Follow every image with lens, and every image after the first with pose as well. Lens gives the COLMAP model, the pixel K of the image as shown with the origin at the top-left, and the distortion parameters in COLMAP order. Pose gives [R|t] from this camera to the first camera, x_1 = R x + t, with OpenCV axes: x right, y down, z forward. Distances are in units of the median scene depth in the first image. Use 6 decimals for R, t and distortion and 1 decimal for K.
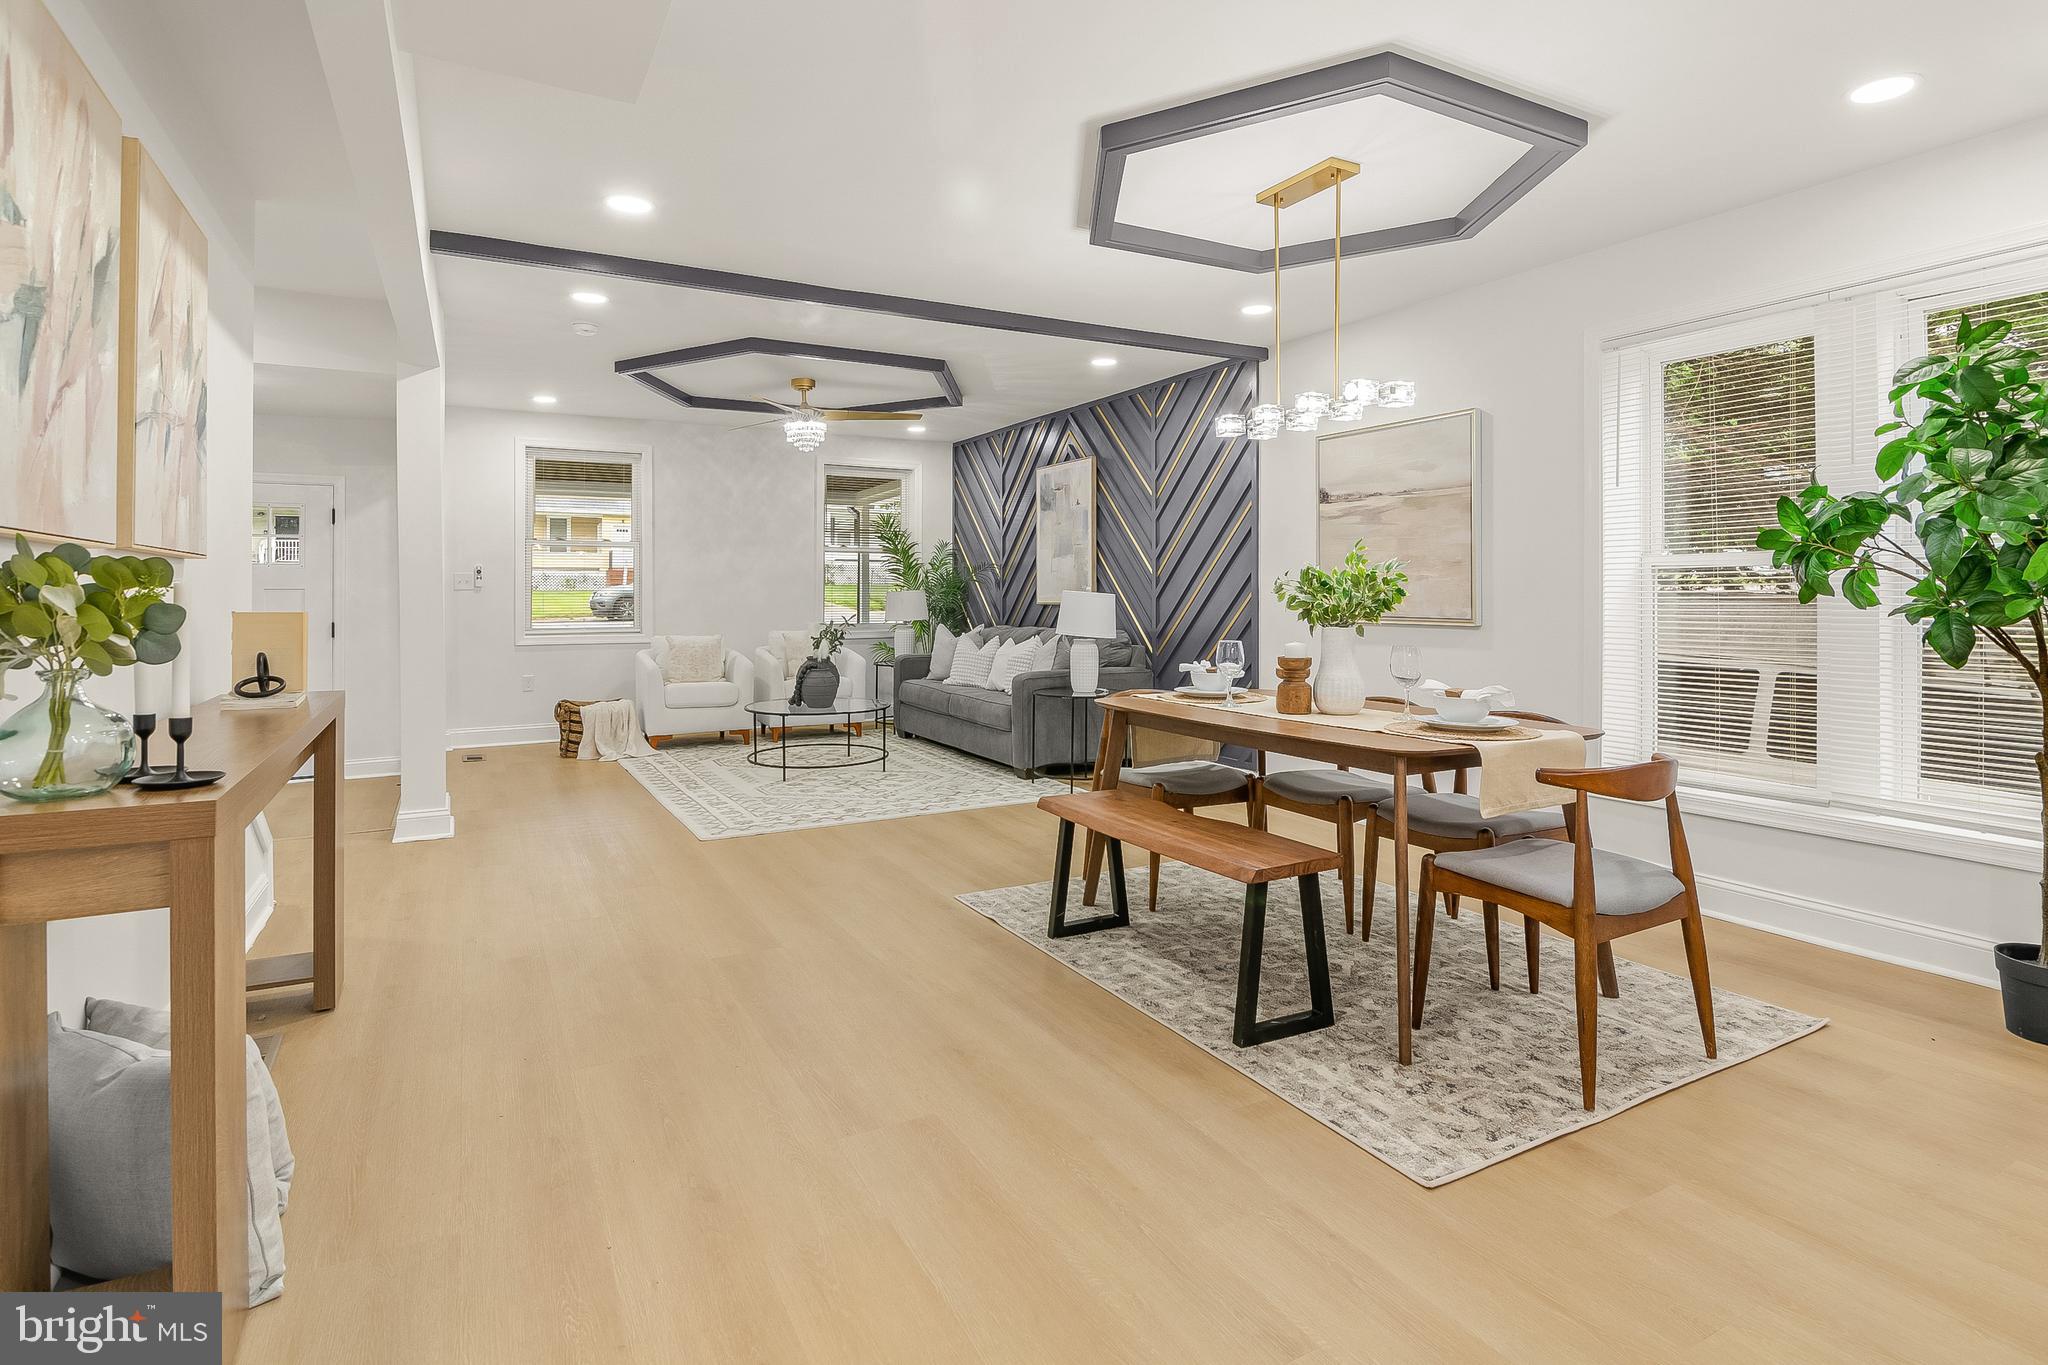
lens RADIAL K [[1019.9, 0, 1027.8], [0, 1019.9, 593.6], [0, 0, 1]] dist [-0.013275, -0.001849]
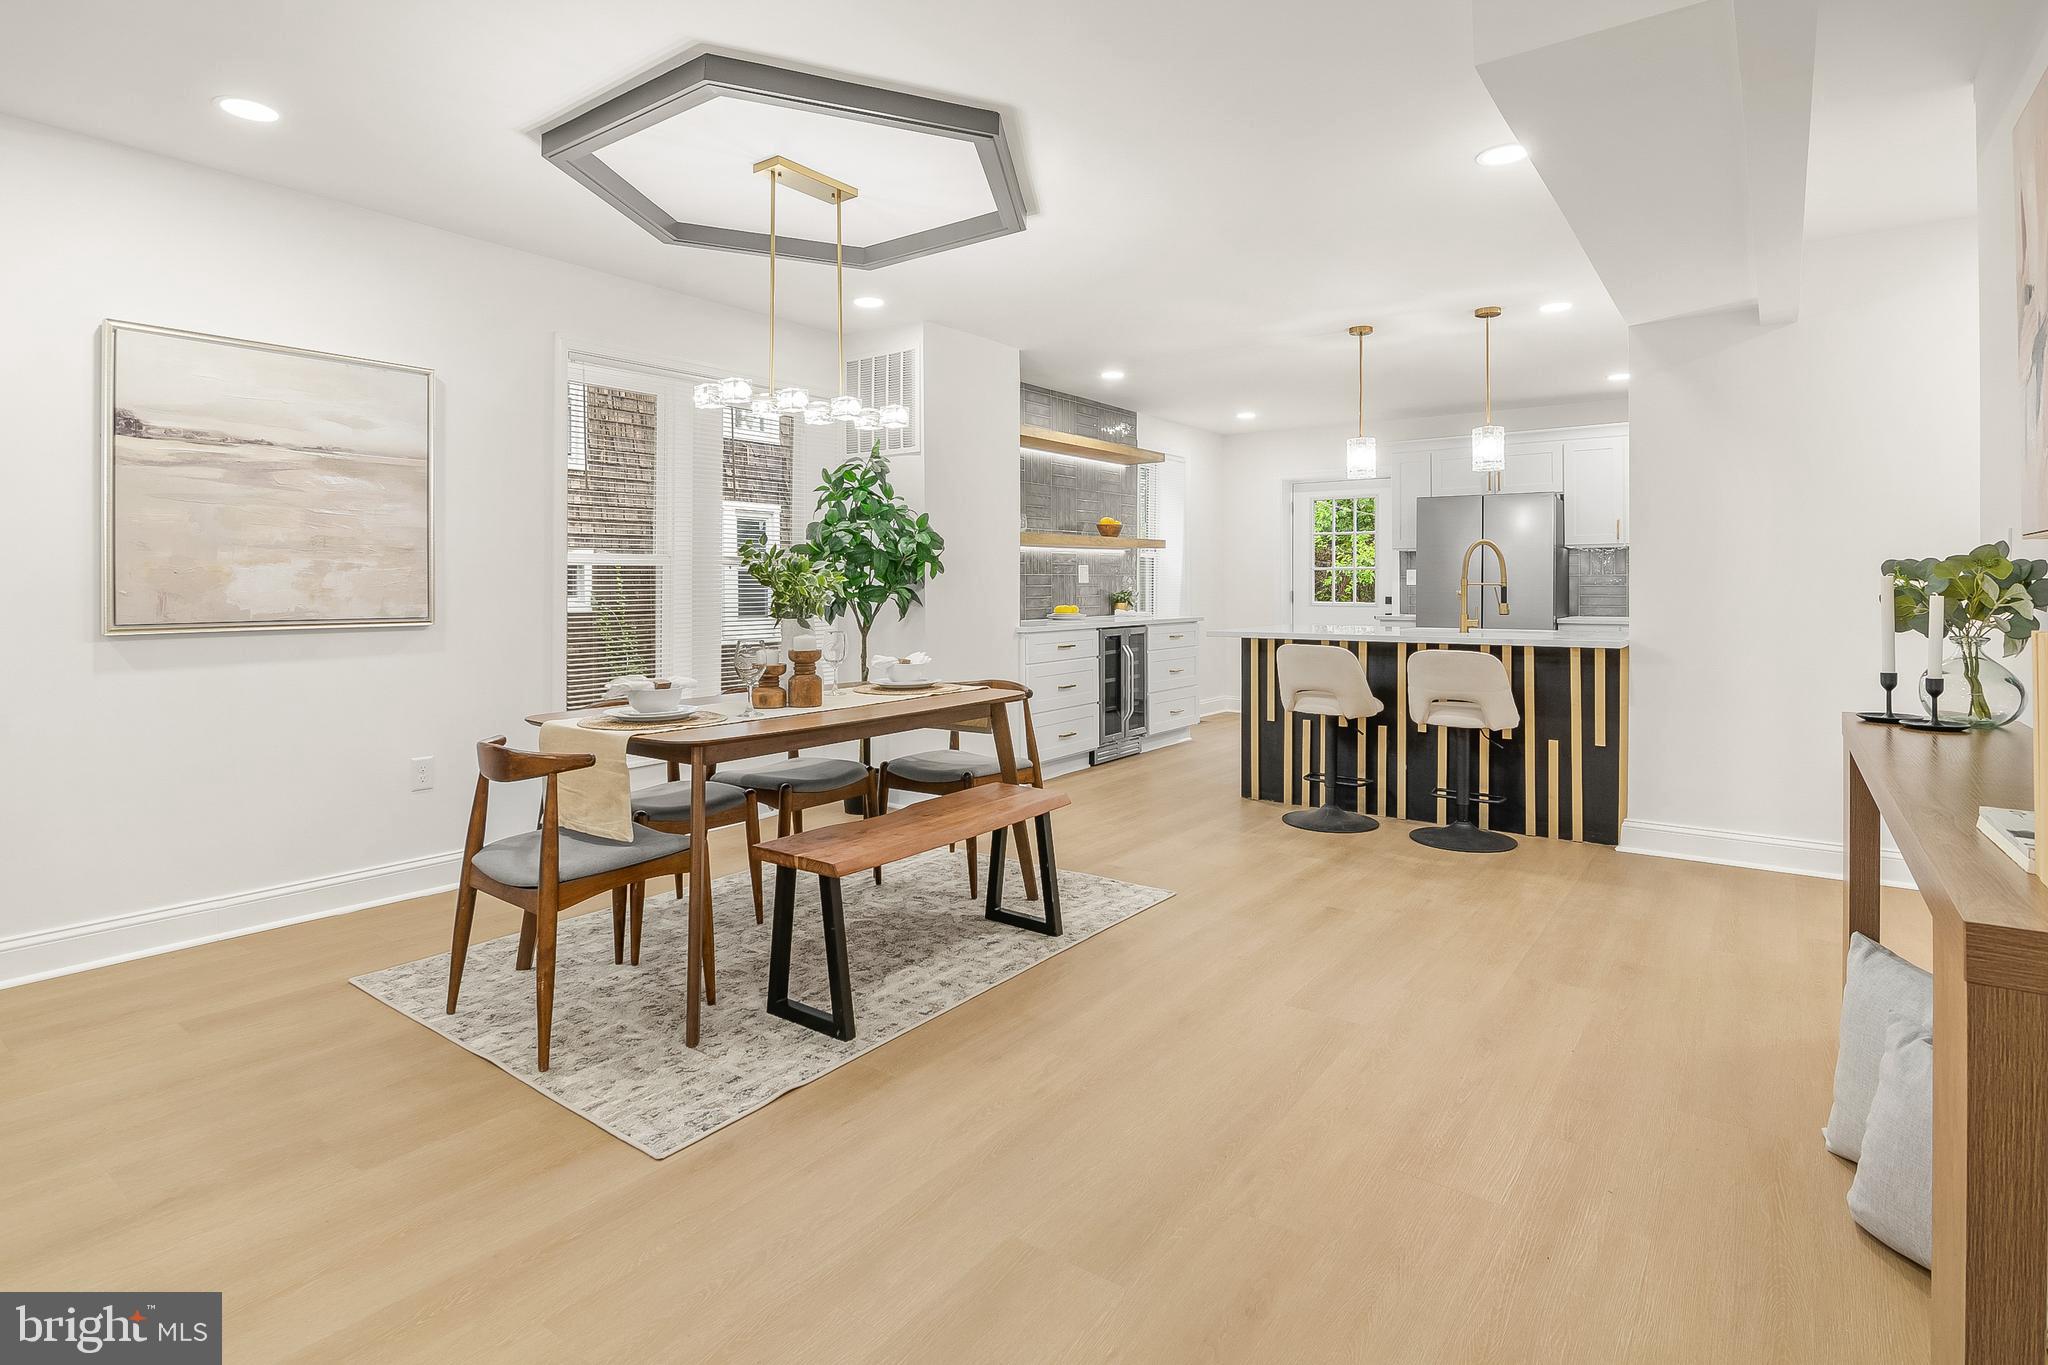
lens RADIAL K [[1019.9, 0, 1013.6], [0, 1019.9, 598.6], [0, 0, 1]] dist [-0.013275, -0.001849]
pose [[-0.414768, -0.008889, 0.909884, -0.765686], [0.002055, 0.999941, 0.010706, 0.001996], [-0.909925, 0.006310, -0.414725, 1.287210]]
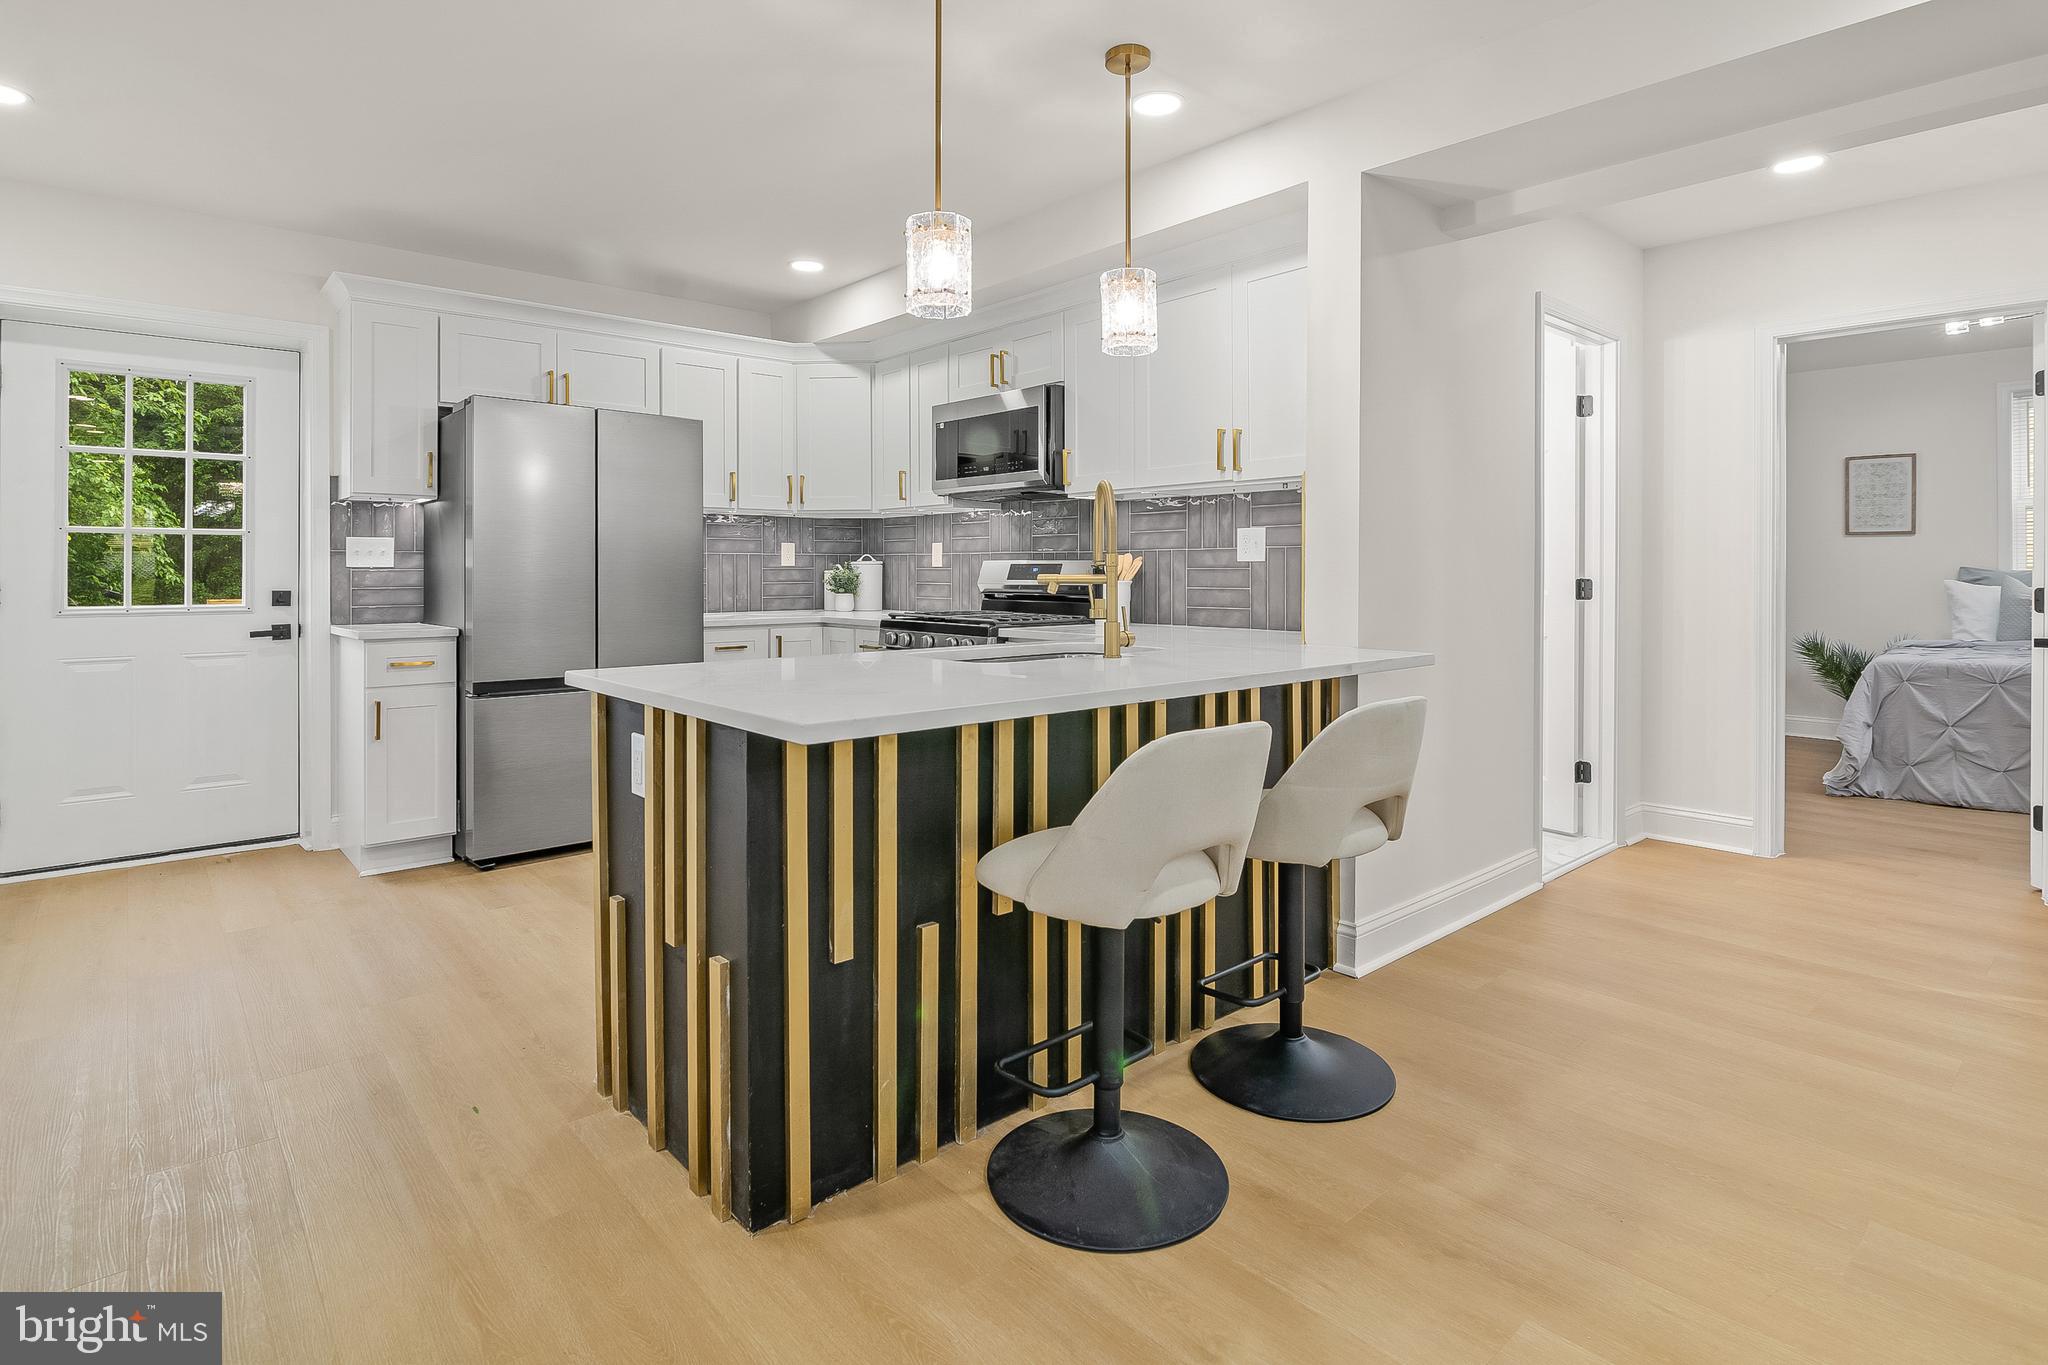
lens RADIAL K [[1019.9, 0, 1003.9], [0, 1019.9, 581.2], [0, 0, 1]] dist [-0.013275, -0.001849]
pose [[-0.974579, 0.004195, -0.224003, 0.656367], [0.001761, 0.999937, 0.011066, 0.003488], [0.224036, 0.010391, -0.974526, 0.766286]]
